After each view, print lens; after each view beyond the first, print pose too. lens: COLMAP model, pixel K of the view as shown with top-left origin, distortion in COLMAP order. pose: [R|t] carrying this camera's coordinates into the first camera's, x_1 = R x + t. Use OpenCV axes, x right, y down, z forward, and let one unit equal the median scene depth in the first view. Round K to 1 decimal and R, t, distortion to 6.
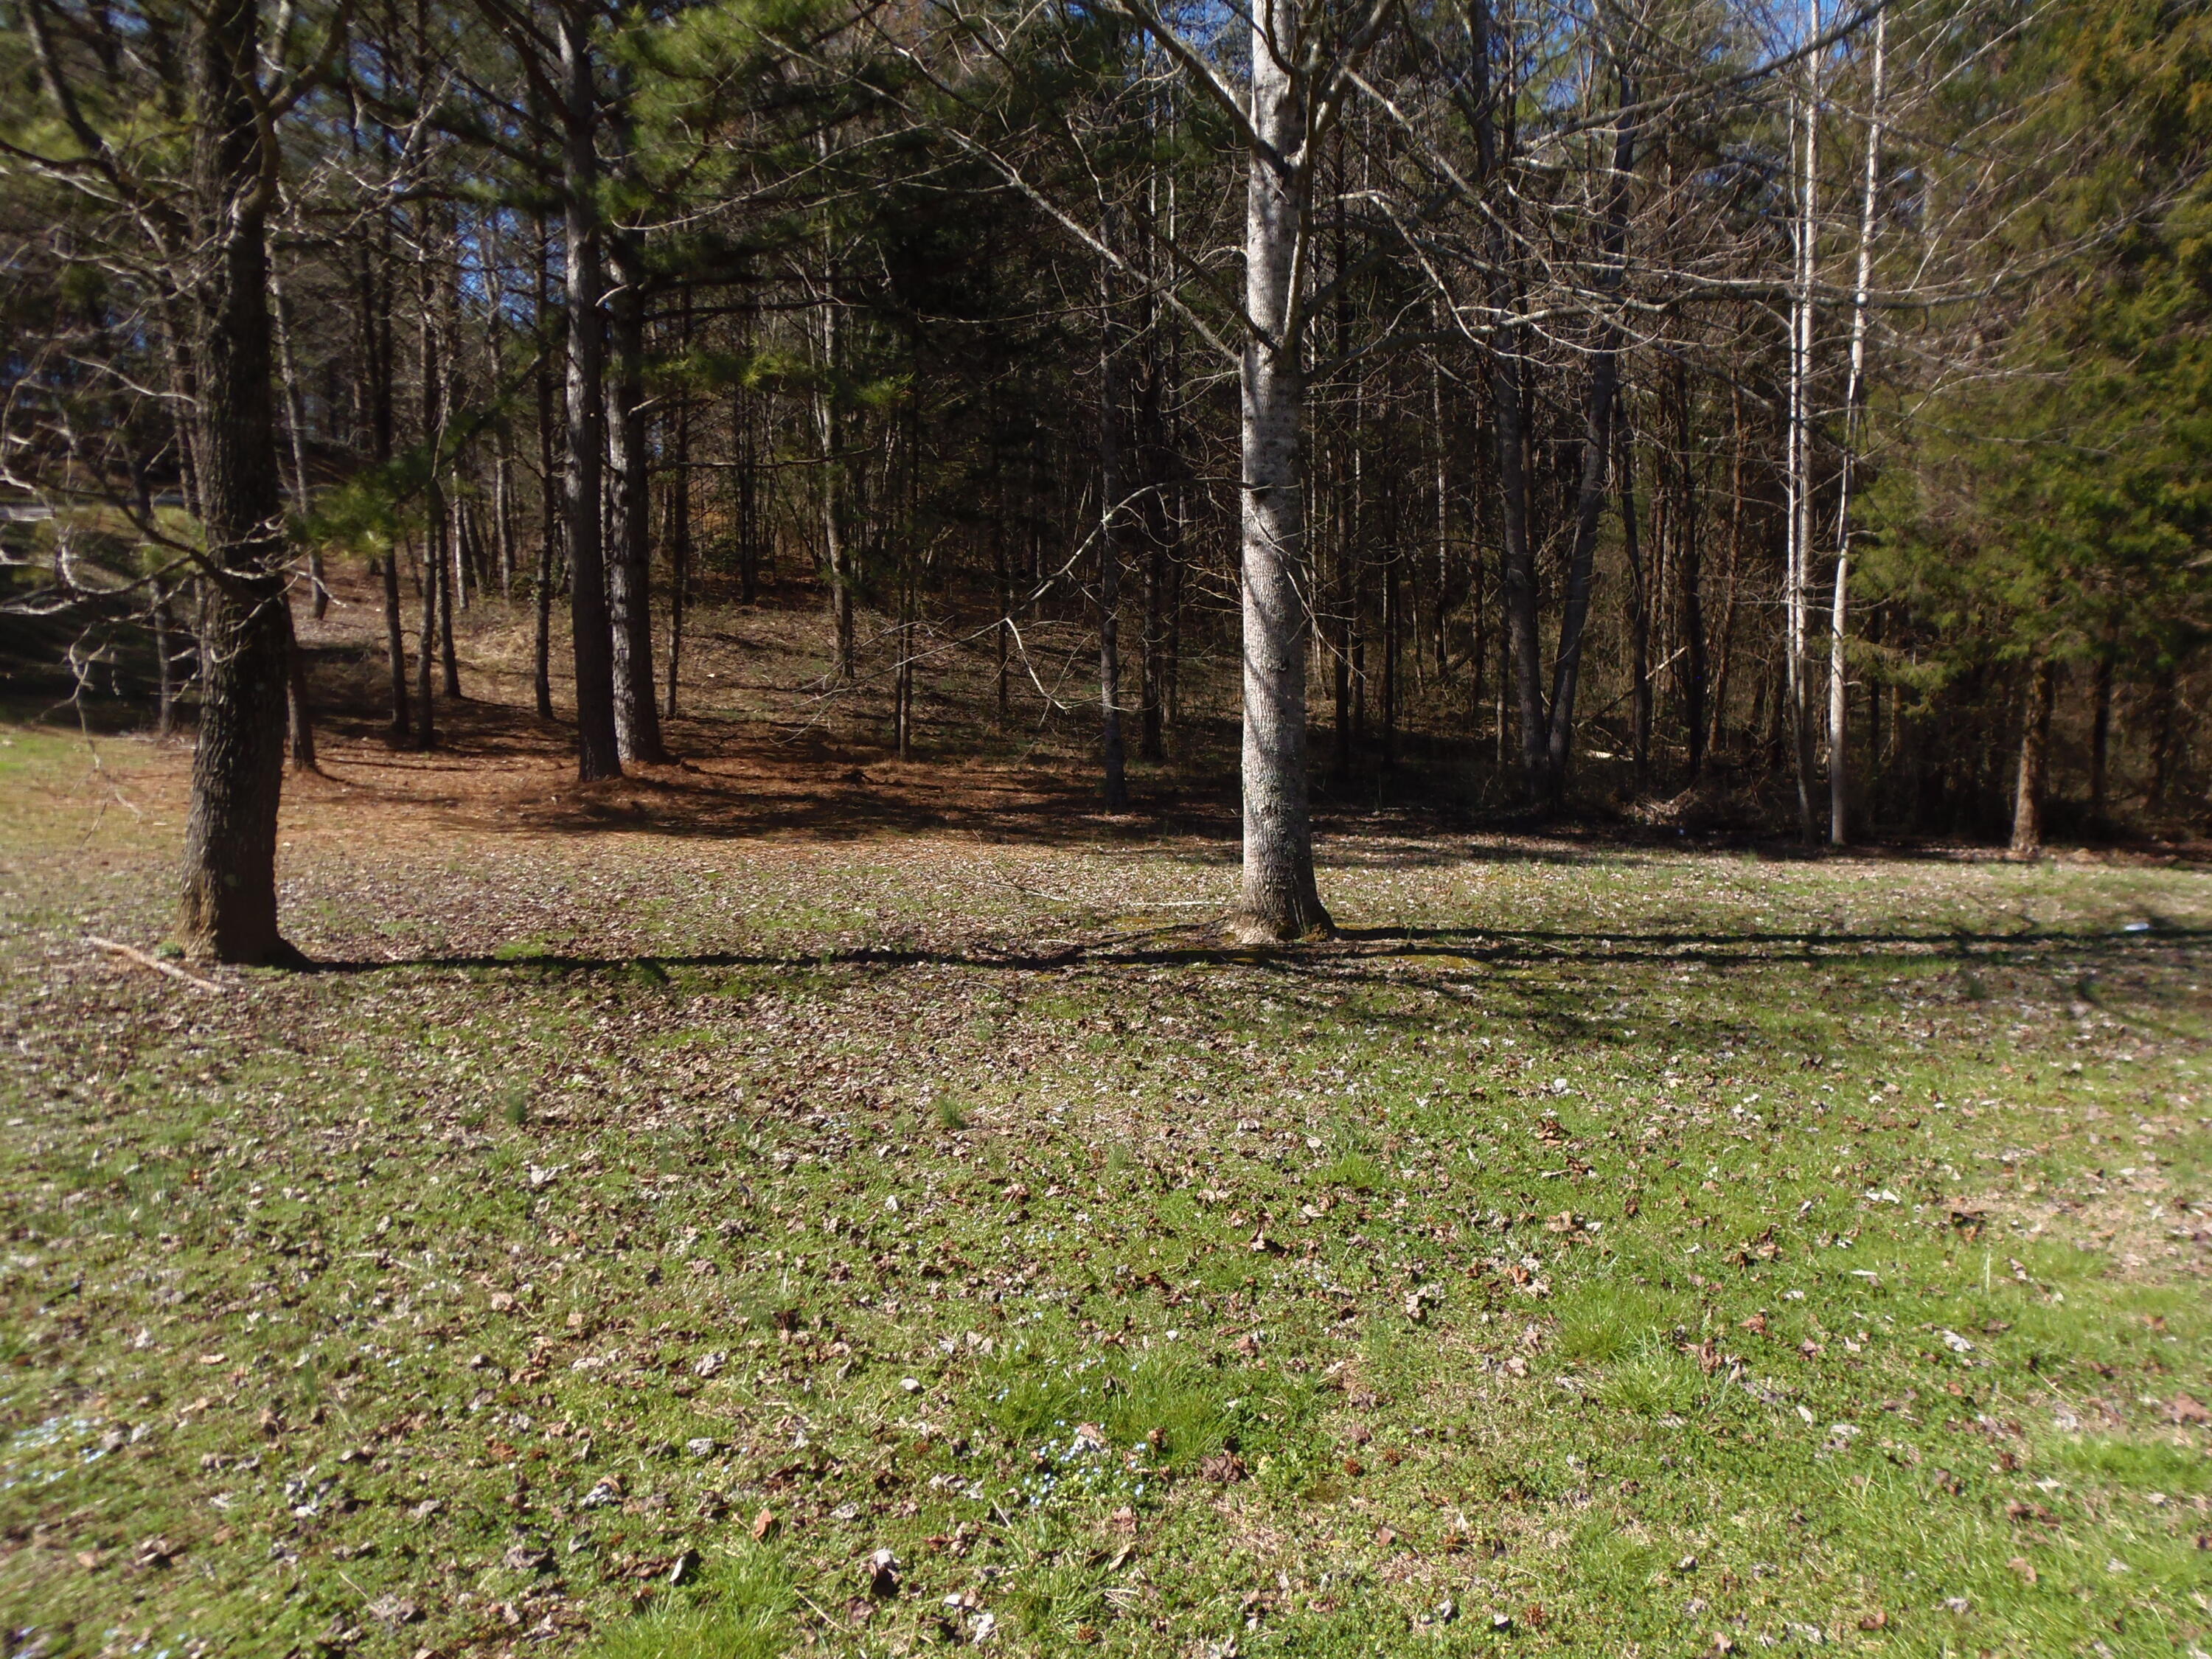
lens RADIAL K [[1549.9, 0, 1106.0], [0, 1549.9, 829.5], [0, 0, 1]] dist [-0.007538, -0.036448]
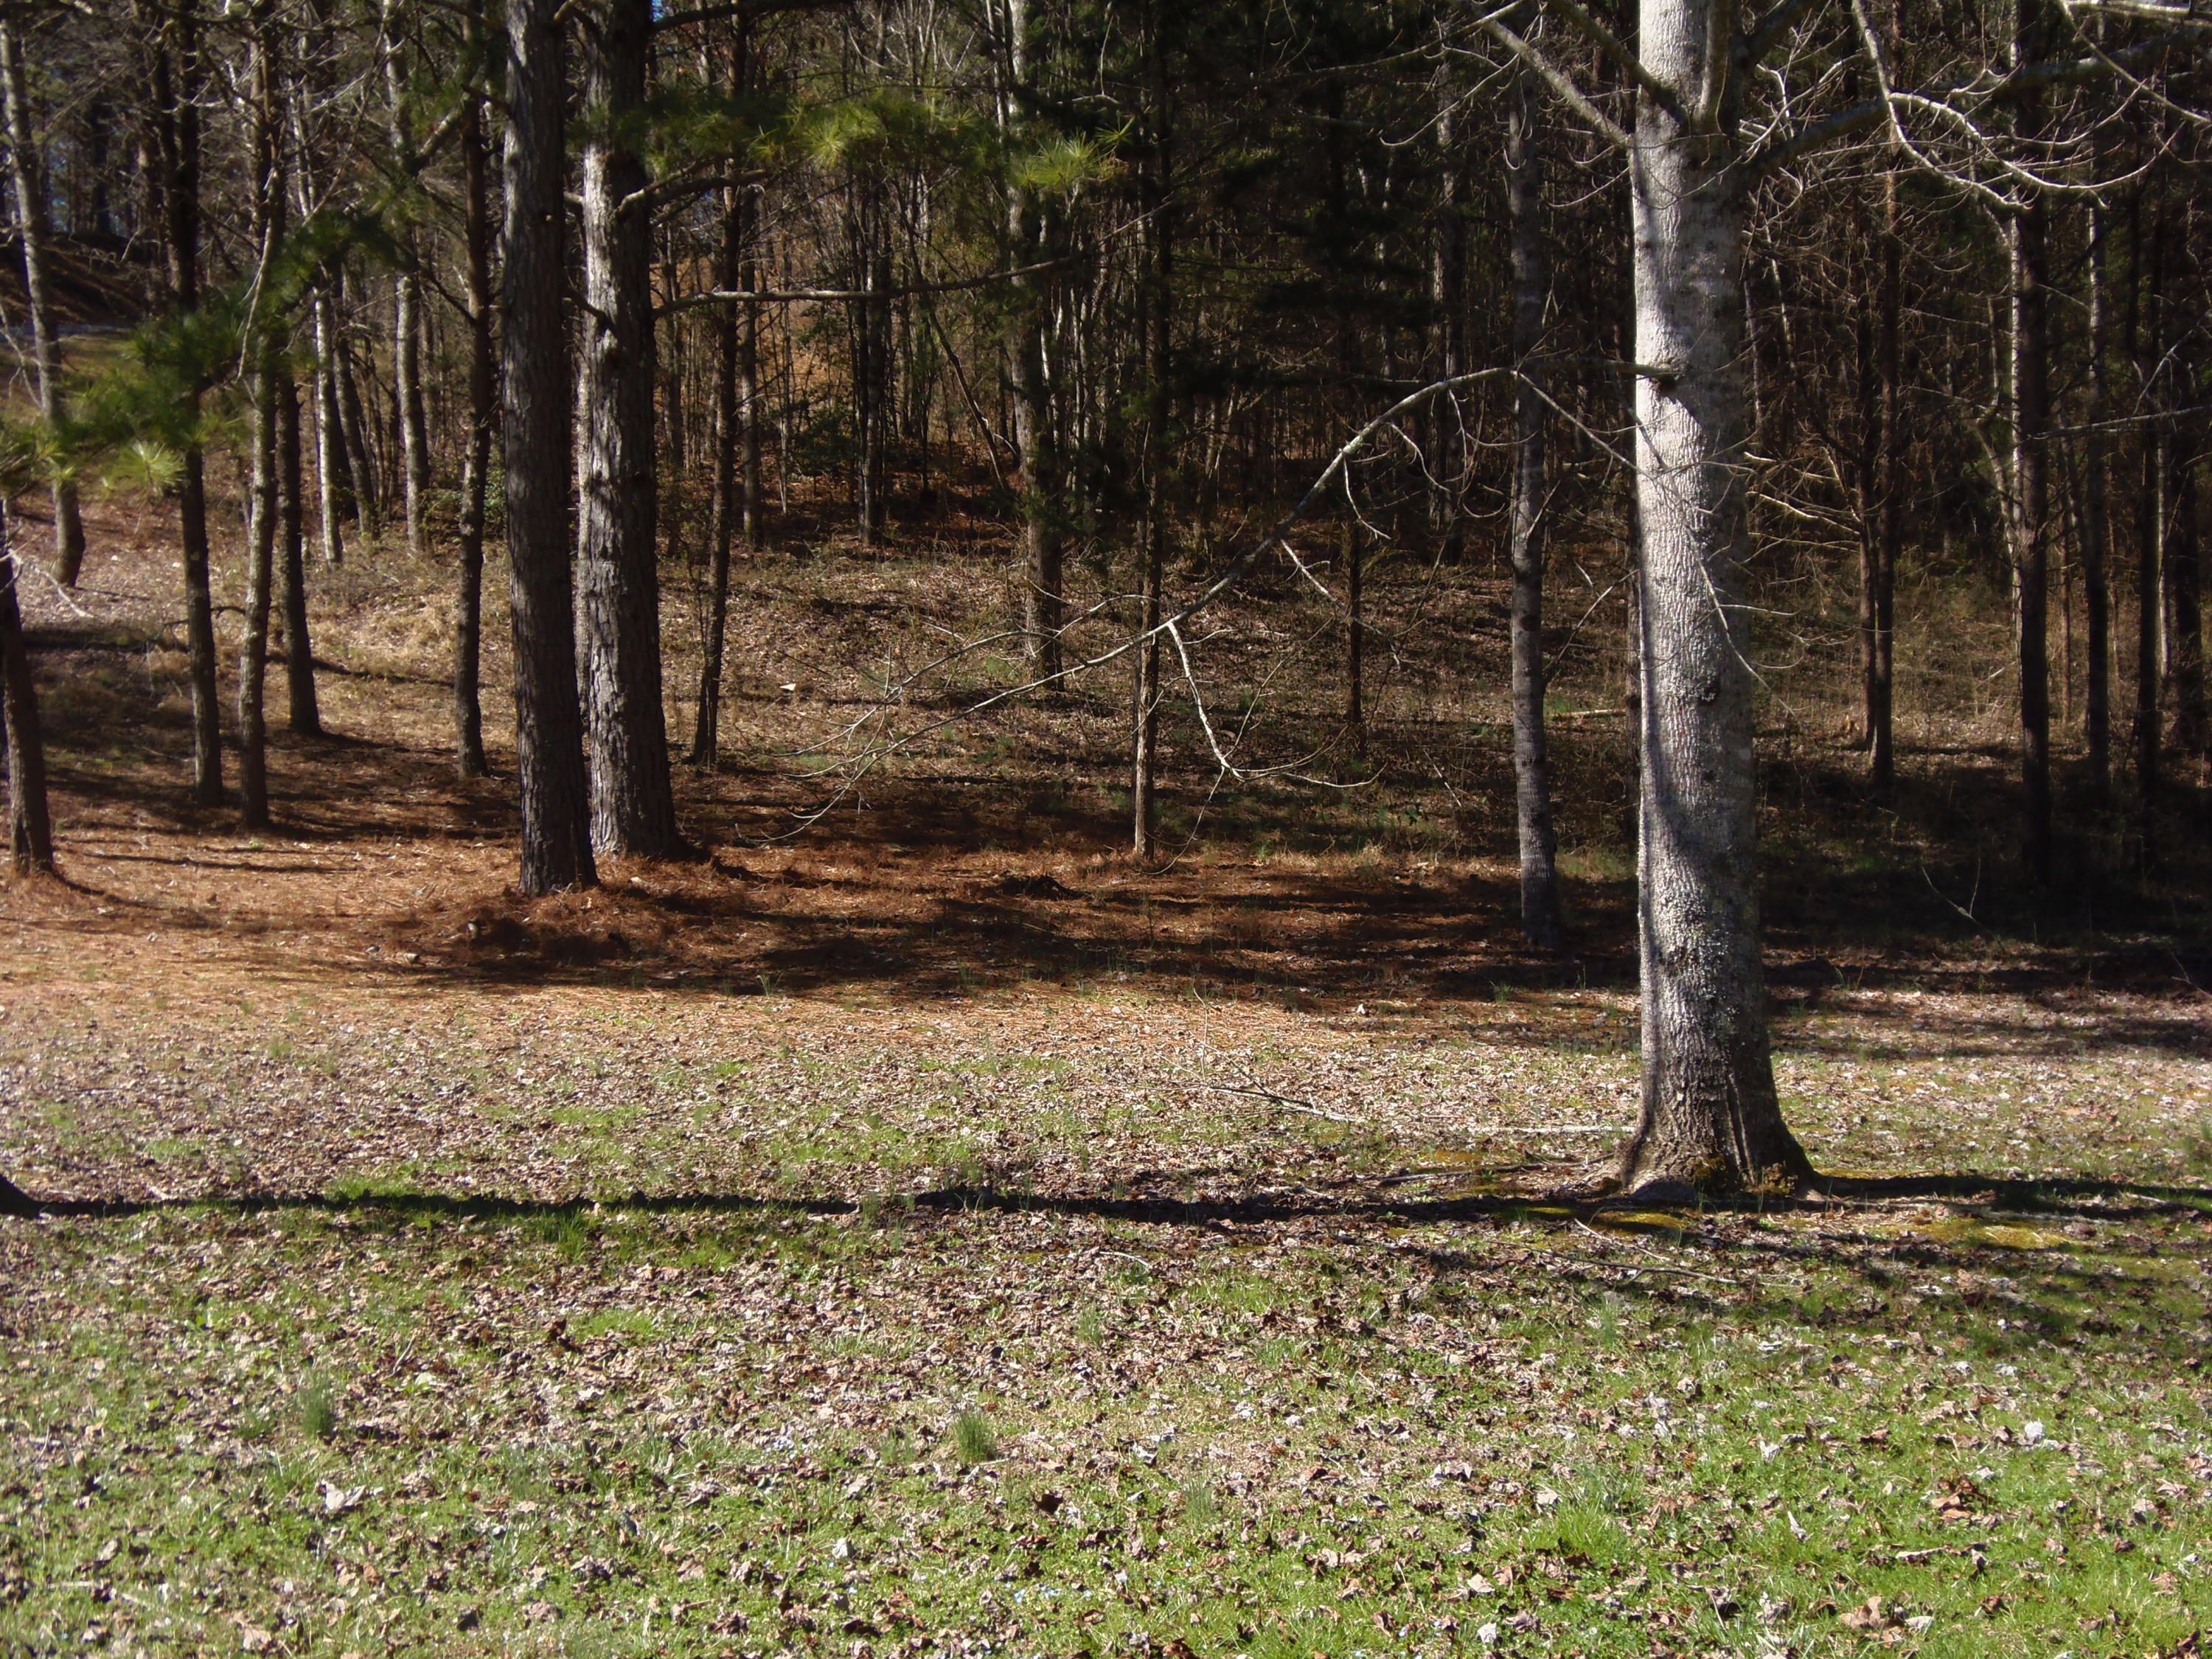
lens RADIAL K [[3273.9, 0, 1104.8], [0, 3273.9, 837.3], [0, 0, 1]] dist [0.024269, 0.124017]
pose [[0.986343, -0.001102, -0.164698, 0.147307], [-0.006693, 0.998884, -0.046762, 0.002331], [0.164566, 0.047226, 0.985235, -0.269939]]
